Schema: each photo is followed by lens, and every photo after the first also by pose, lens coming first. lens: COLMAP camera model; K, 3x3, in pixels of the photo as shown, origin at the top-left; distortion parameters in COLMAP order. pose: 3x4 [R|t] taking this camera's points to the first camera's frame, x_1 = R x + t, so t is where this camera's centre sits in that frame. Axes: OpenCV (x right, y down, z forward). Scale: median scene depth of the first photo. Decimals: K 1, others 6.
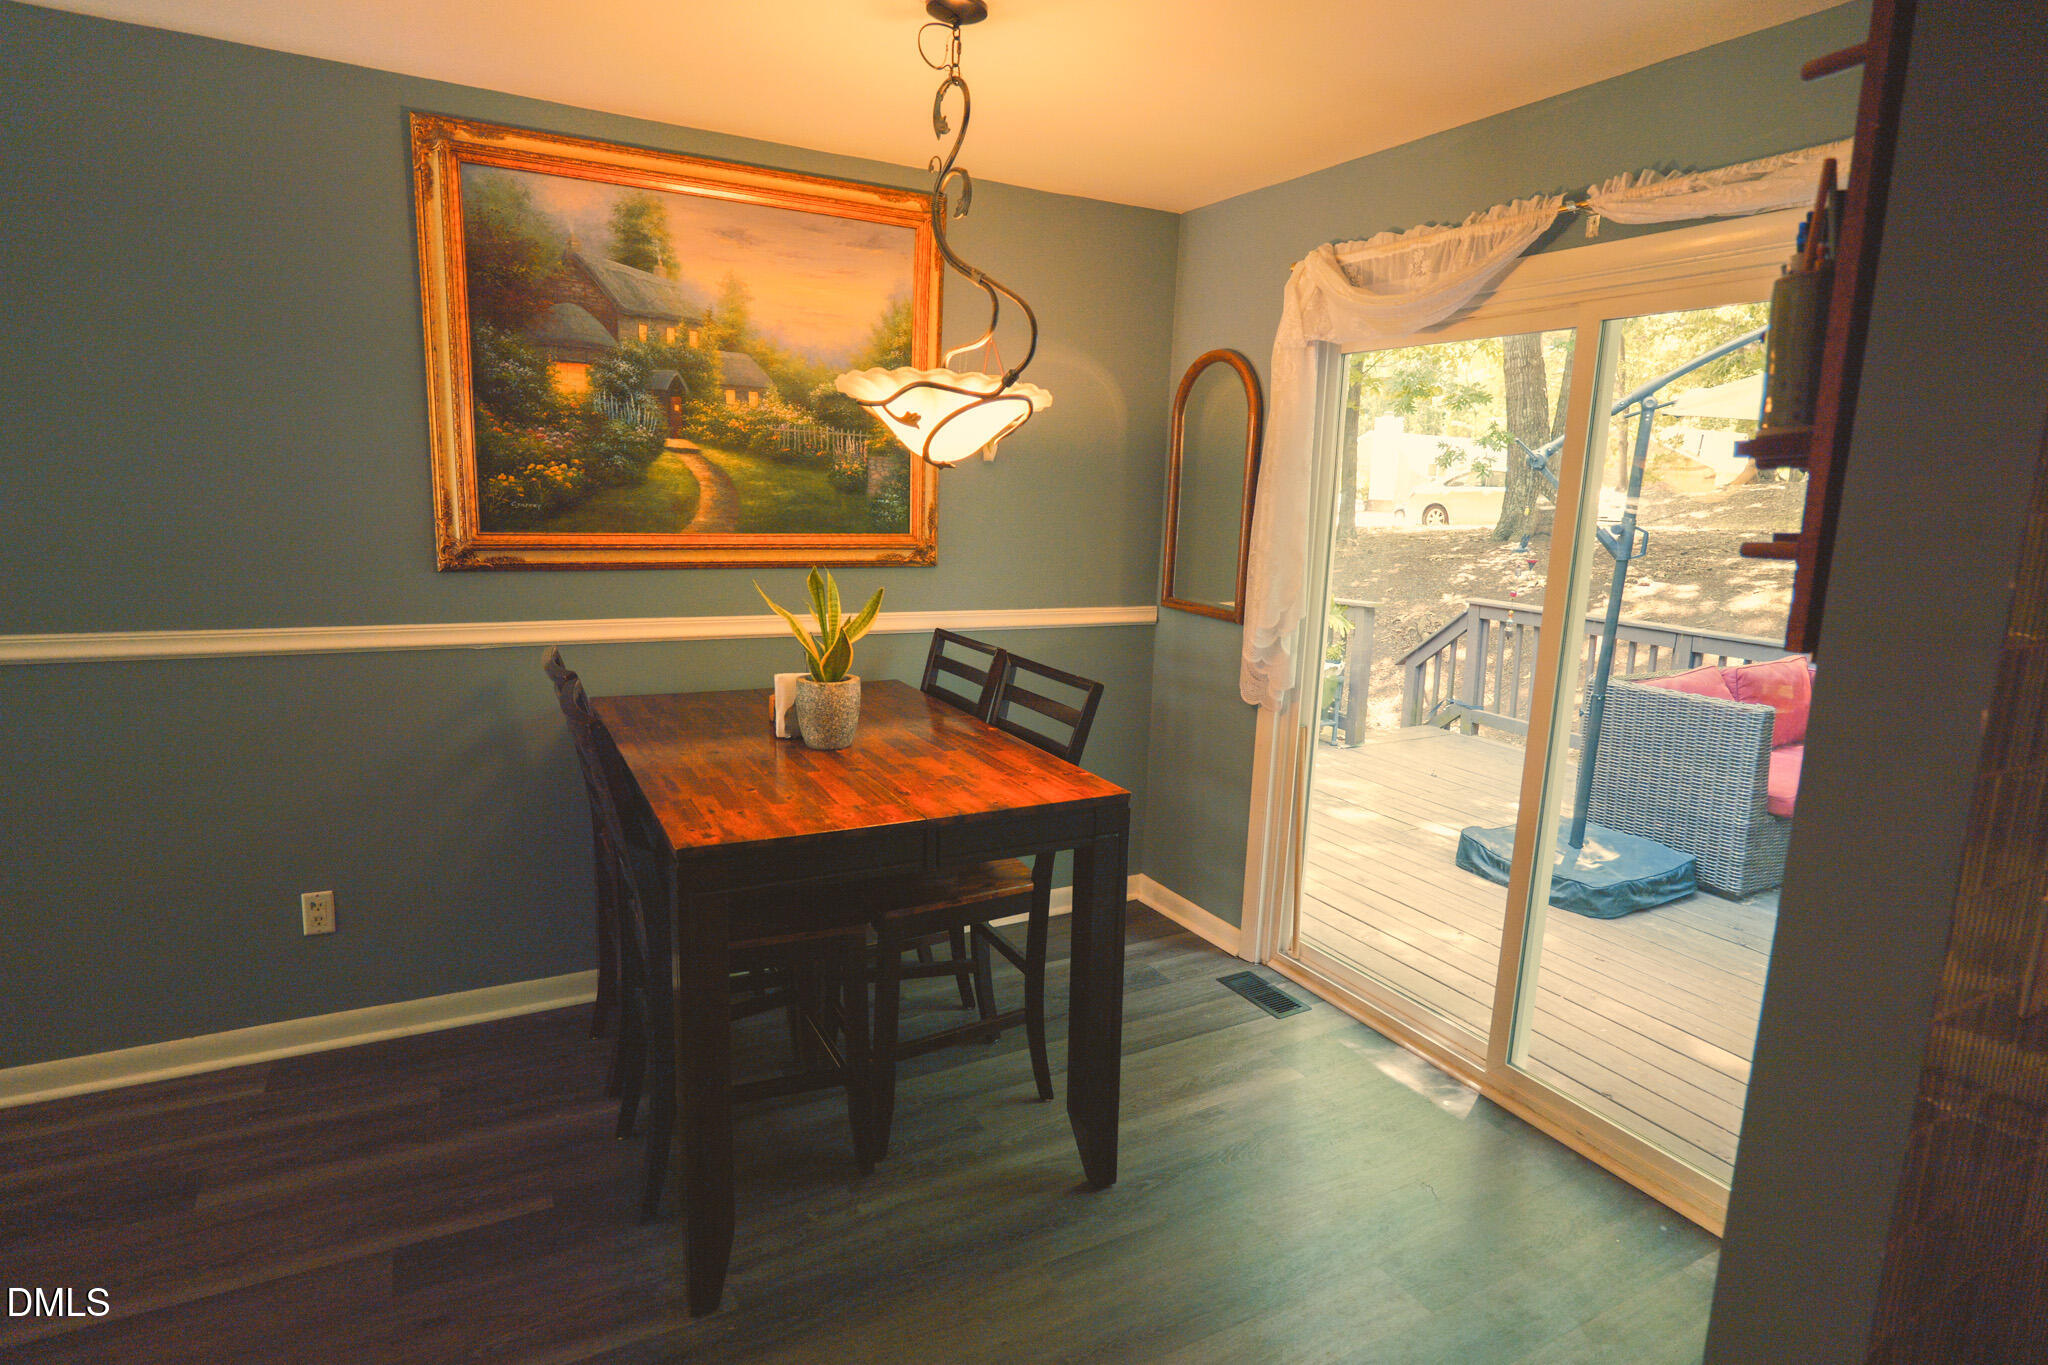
lens RADIAL K [[1178.2, 0, 1024.0], [0, 1178.2, 682.5], [0, 0, 1]] dist [-0.002414, -0.001023]
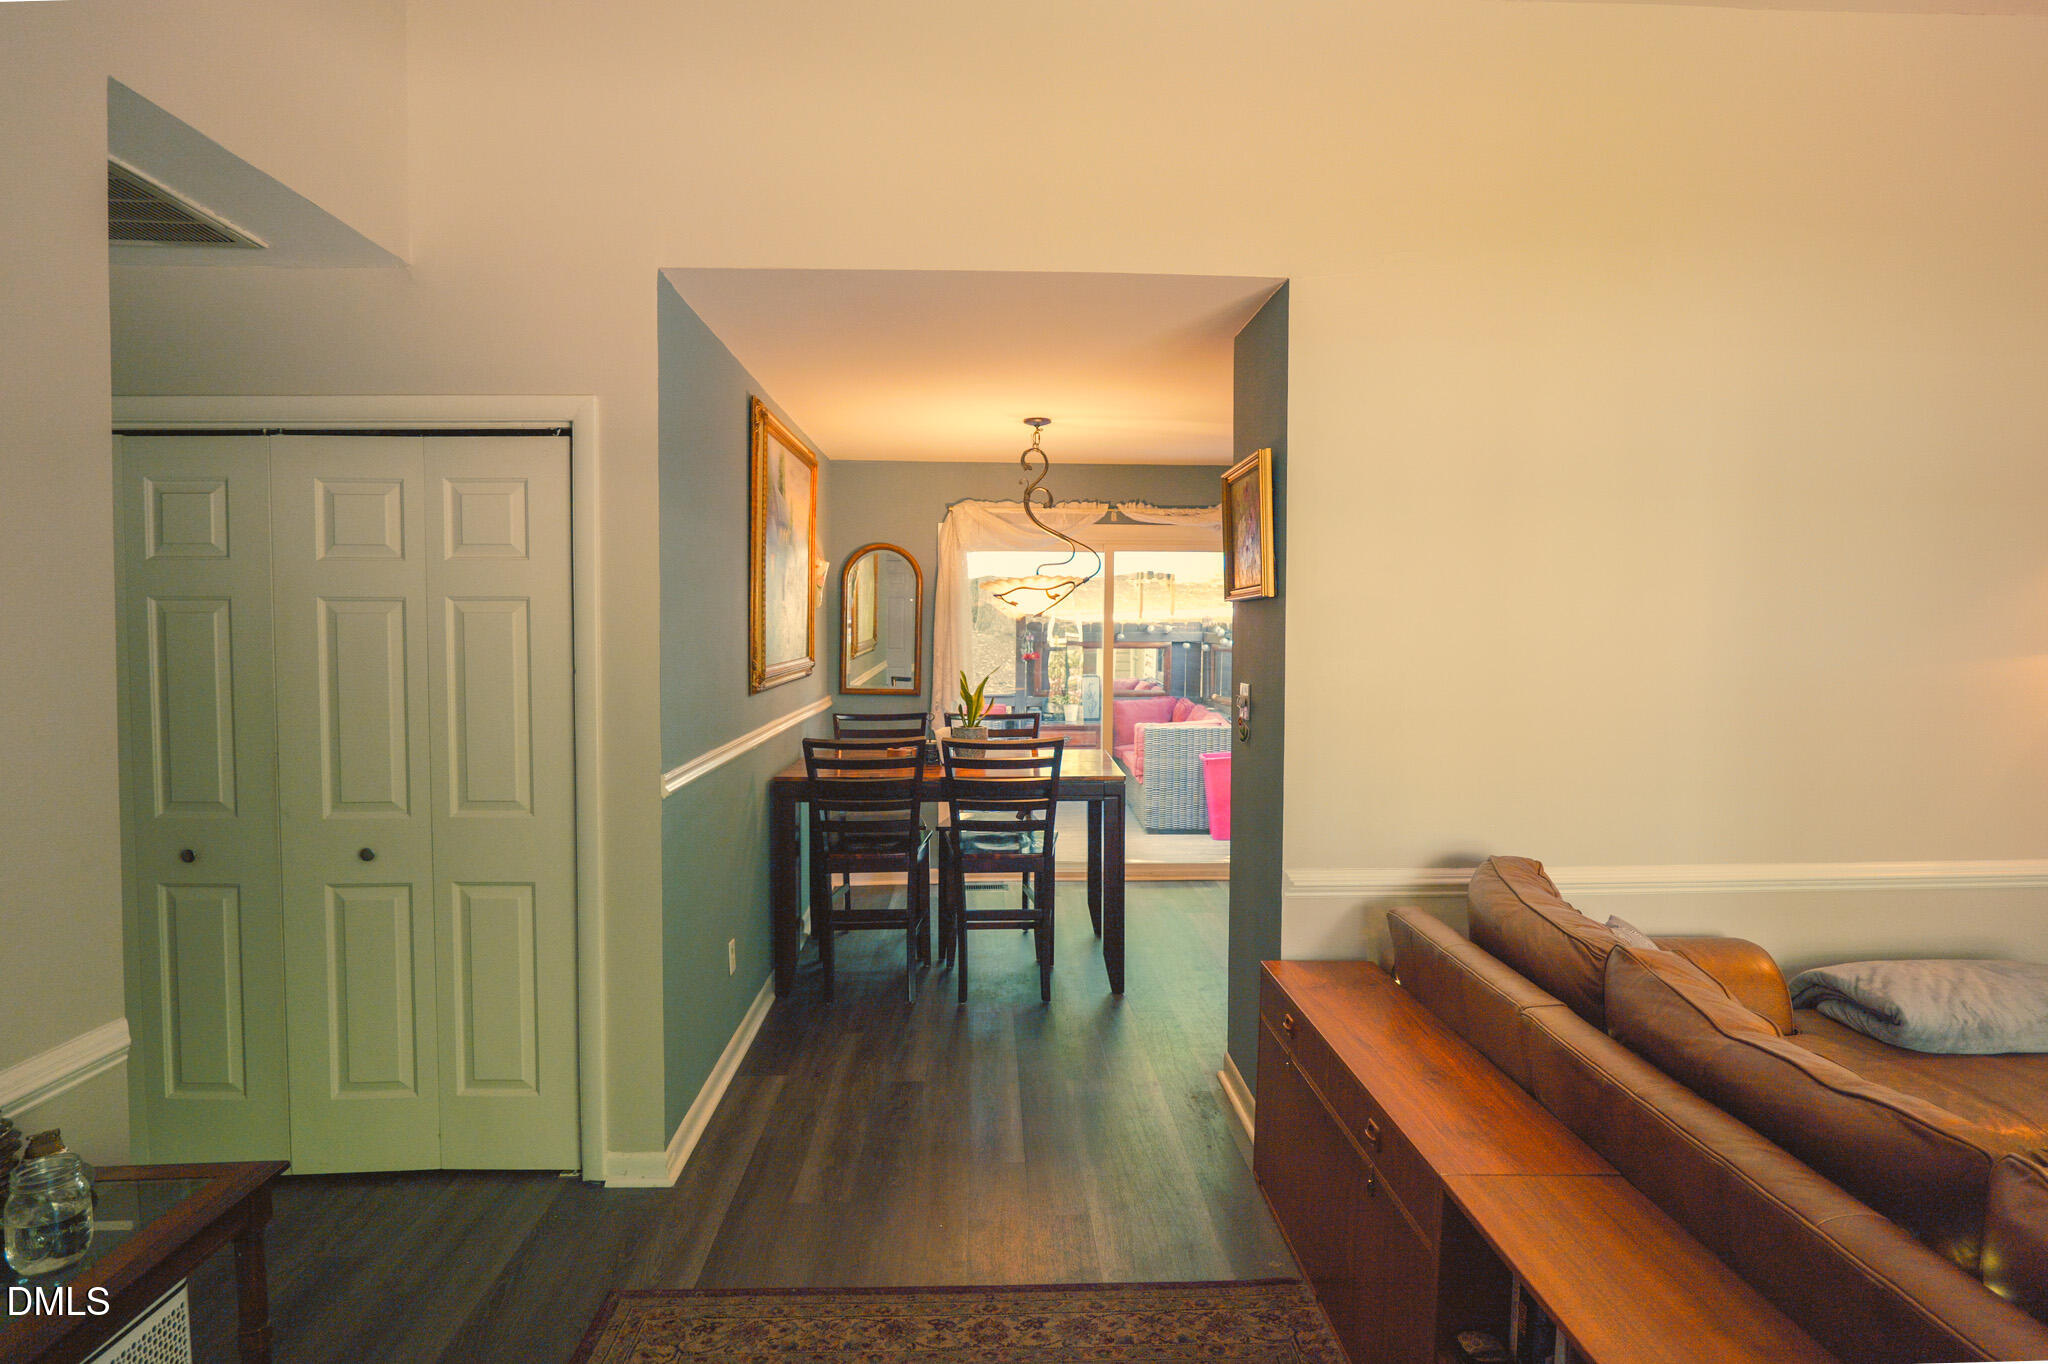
lens RADIAL K [[1178.2, 0, 1024.0], [0, 1178.2, 682.0], [0, 0, 1]] dist [-0.002414, -0.001023]
pose [[0.452609, -0.077265, 0.888355, -1.882755], [0.150887, 0.988509, 0.009100, -0.089243], [-0.878850, 0.129923, 0.459066, 0.050124]]
